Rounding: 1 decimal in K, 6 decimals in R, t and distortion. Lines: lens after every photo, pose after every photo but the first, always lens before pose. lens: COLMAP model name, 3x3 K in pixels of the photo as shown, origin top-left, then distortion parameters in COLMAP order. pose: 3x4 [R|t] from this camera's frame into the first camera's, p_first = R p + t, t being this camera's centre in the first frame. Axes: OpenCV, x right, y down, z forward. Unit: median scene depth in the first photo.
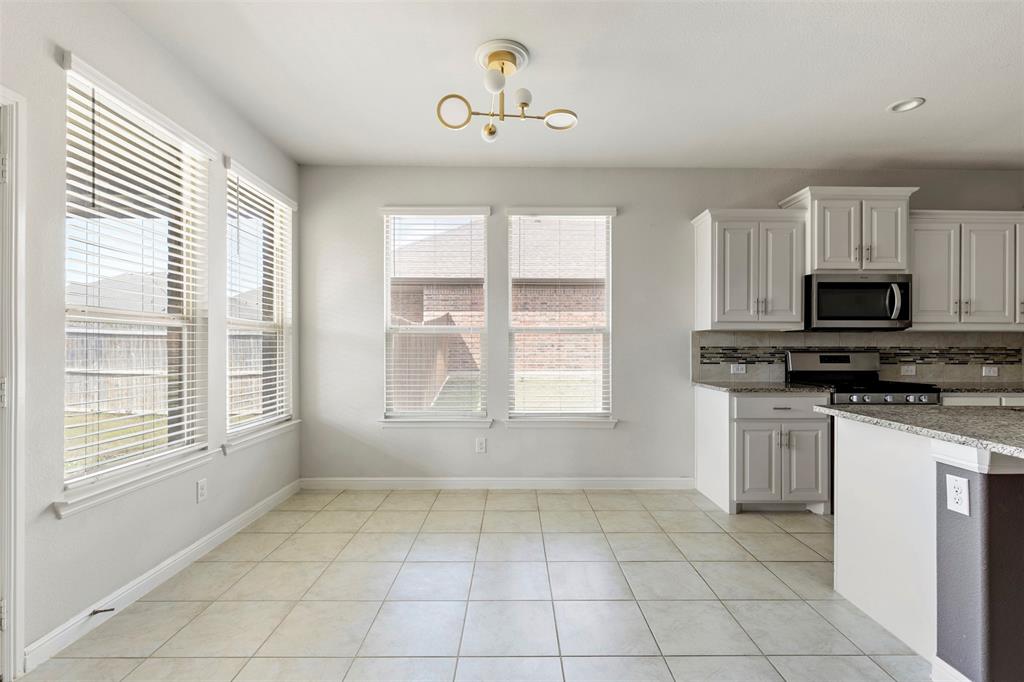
lens RADIAL K [[467.0, 0, 517.1], [0, 467.0, 346.6], [0, 0, 1]] dist [0.005576, -0.002985]
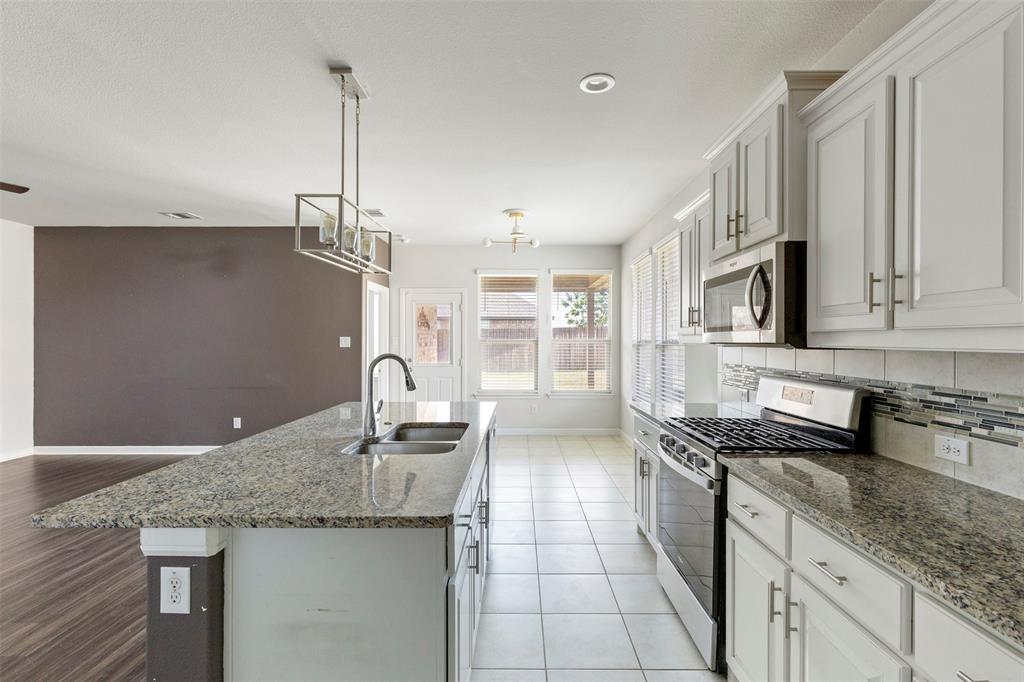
lens RADIAL K [[467.0, 0, 514.6], [0, 467.0, 340.1], [0, 0, 1]] dist [0.005576, -0.002985]
pose [[-0.019708, -0.001268, -0.999805, 1.349350], [0.001307, 0.999998, -0.001294, -0.043228], [0.999805, -0.001332, -0.019706, 0.703701]]
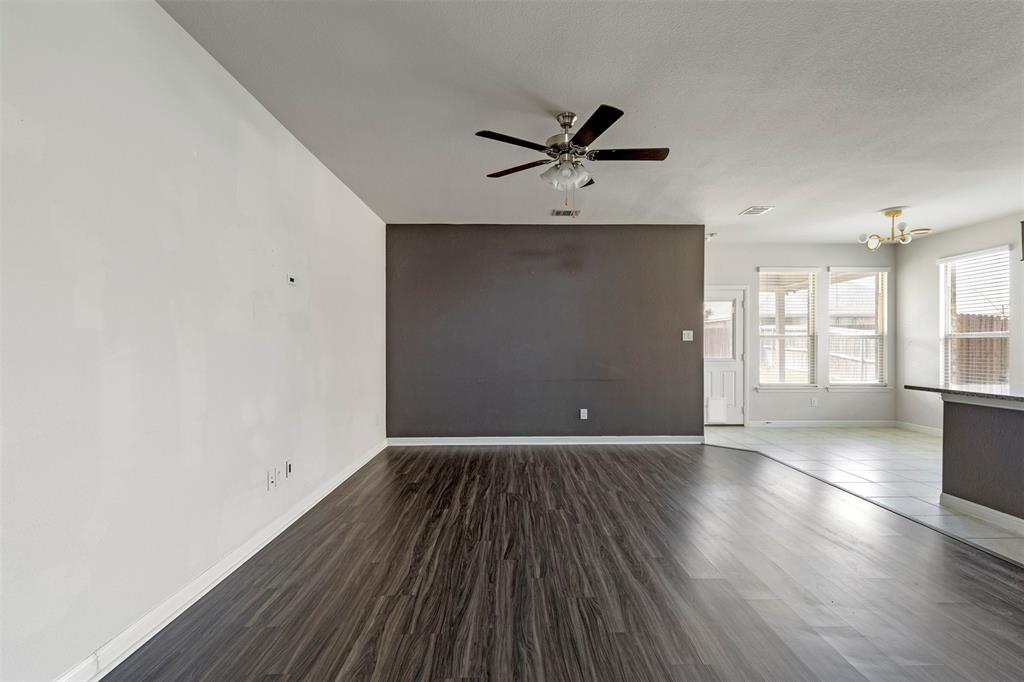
lens RADIAL K [[467.0, 0, 514.5], [0, 467.0, 342.5], [0, 0, 1]] dist [0.005576, -0.002985]
pose [[-0.002836, -0.008007, -0.999964, 1.416492], [0.002565, 0.999965, -0.008015, -0.005254], [0.999993, -0.002588, -0.002815, -0.479770]]
